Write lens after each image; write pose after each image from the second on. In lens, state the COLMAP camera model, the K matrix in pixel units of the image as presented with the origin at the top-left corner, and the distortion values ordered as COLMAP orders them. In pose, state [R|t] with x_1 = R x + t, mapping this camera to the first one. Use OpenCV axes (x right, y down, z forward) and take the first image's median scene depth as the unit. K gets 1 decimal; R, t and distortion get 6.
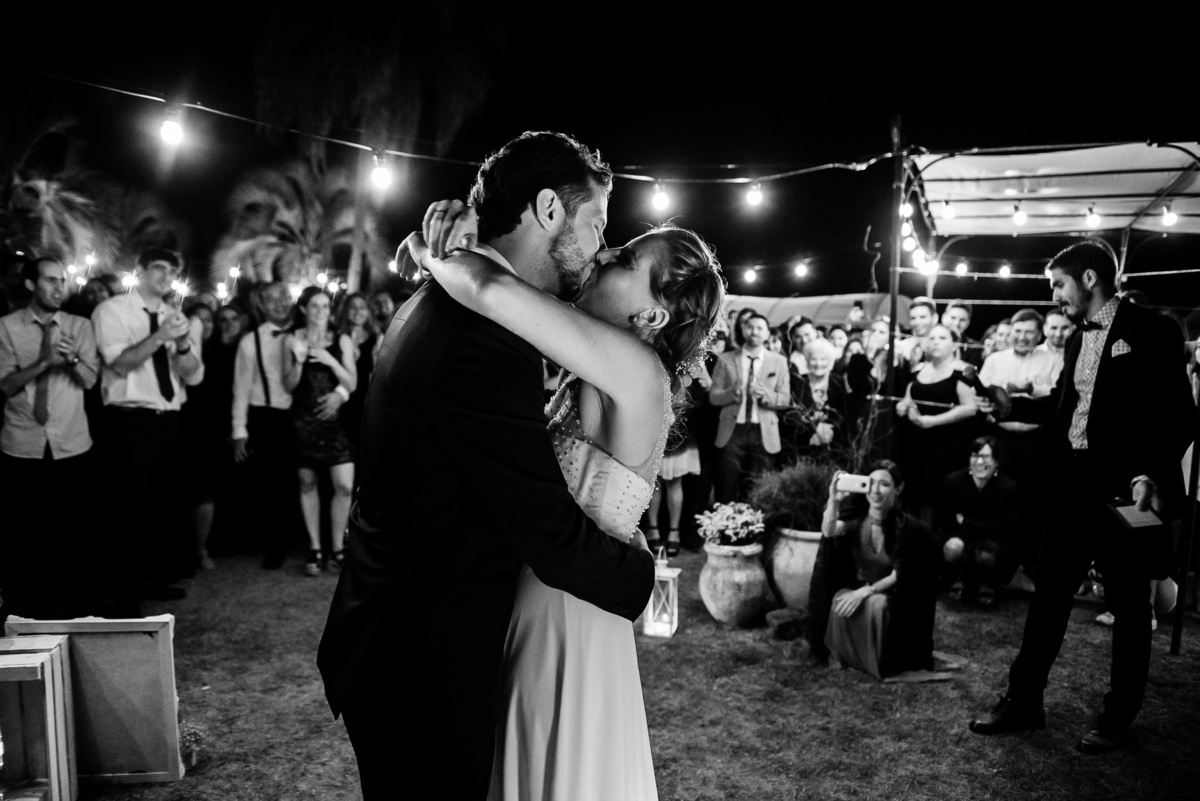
lens RADIAL K [[836.0, 0, 600.0], [0, 836.0, 400.5], [0, 0, 1]] dist [-0.041490, -0.000345]
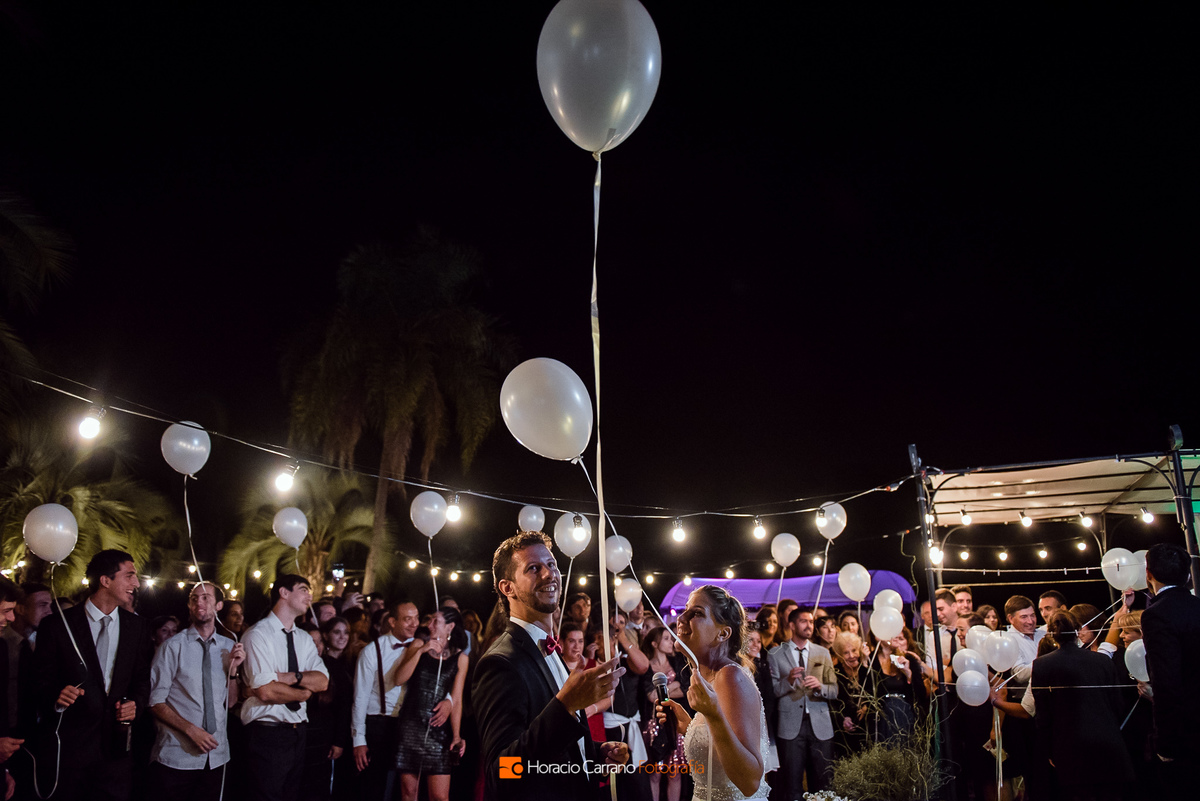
lens RADIAL K [[836.0, 0, 600.0], [0, 836.0, 400.5], [0, 0, 1]] dist [-0.041490, -0.000345]
pose [[0.998865, -0.026792, 0.039383, -0.148417], [0.038194, 0.944549, -0.326143, -0.017228], [-0.028461, 0.327277, 0.944500, -0.174224]]
